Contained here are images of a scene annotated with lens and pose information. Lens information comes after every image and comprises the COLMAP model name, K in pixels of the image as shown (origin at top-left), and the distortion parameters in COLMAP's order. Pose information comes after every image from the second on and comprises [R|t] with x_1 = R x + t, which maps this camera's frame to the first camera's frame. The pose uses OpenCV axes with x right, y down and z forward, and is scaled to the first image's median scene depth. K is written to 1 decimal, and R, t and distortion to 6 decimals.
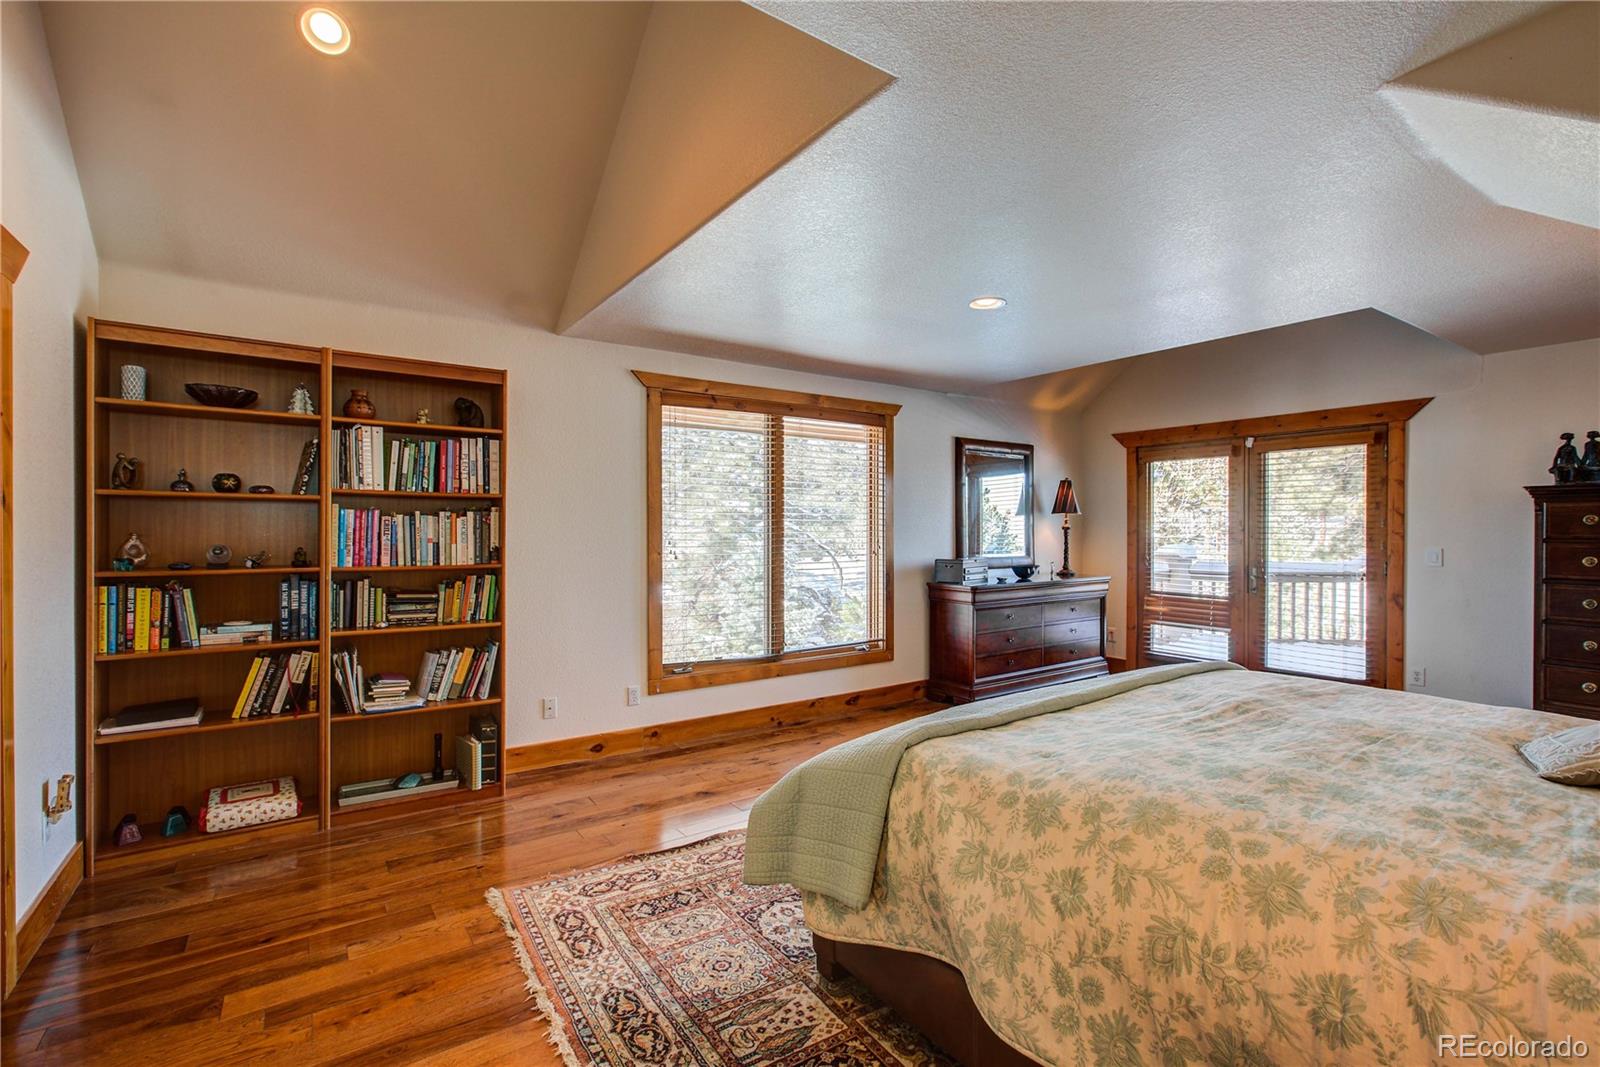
lens RADIAL K [[706.9, 0, 807.4], [0, 706.9, 527.3], [0, 0, 1]] dist [-0.009850, 0.003445]
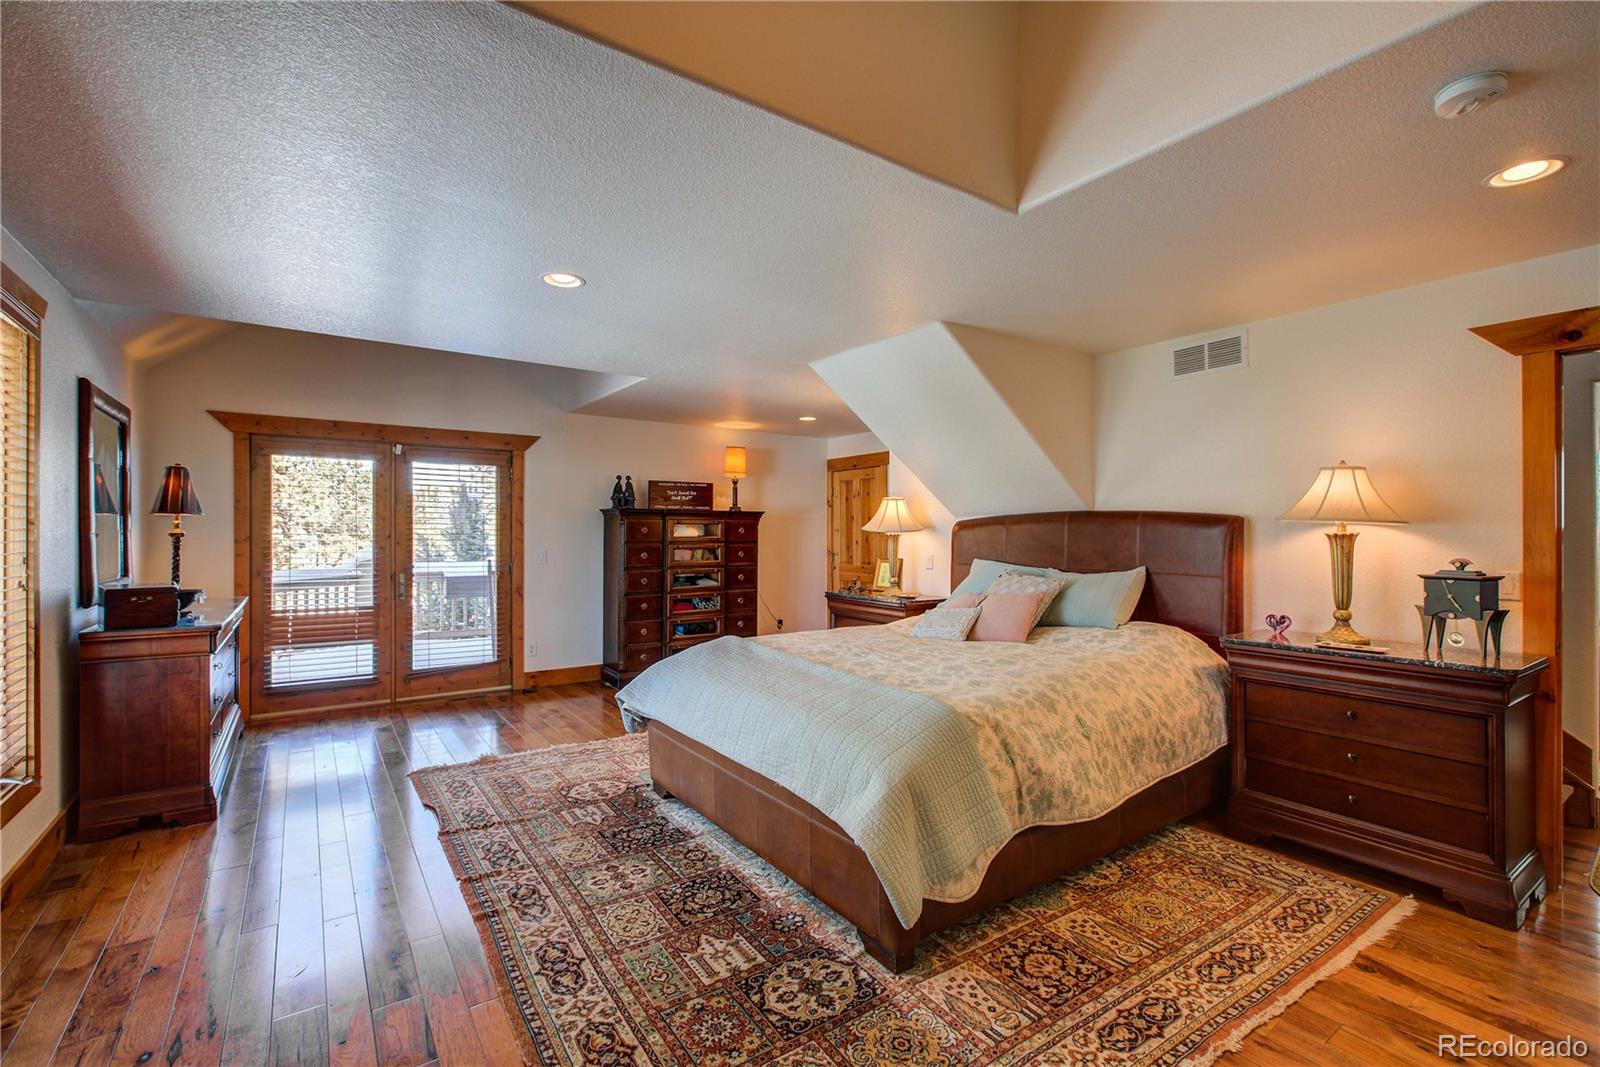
lens RADIAL K [[706.9, 0, 805.3], [0, 706.9, 538.9], [0, 0, 1]] dist [-0.009850, 0.003445]
pose [[-0.002071, -0.004935, 0.999986, -0.425520], [-0.002555, 0.999985, 0.004930, 0.000042], [-0.999995, -0.002545, -0.002083, 0.486895]]
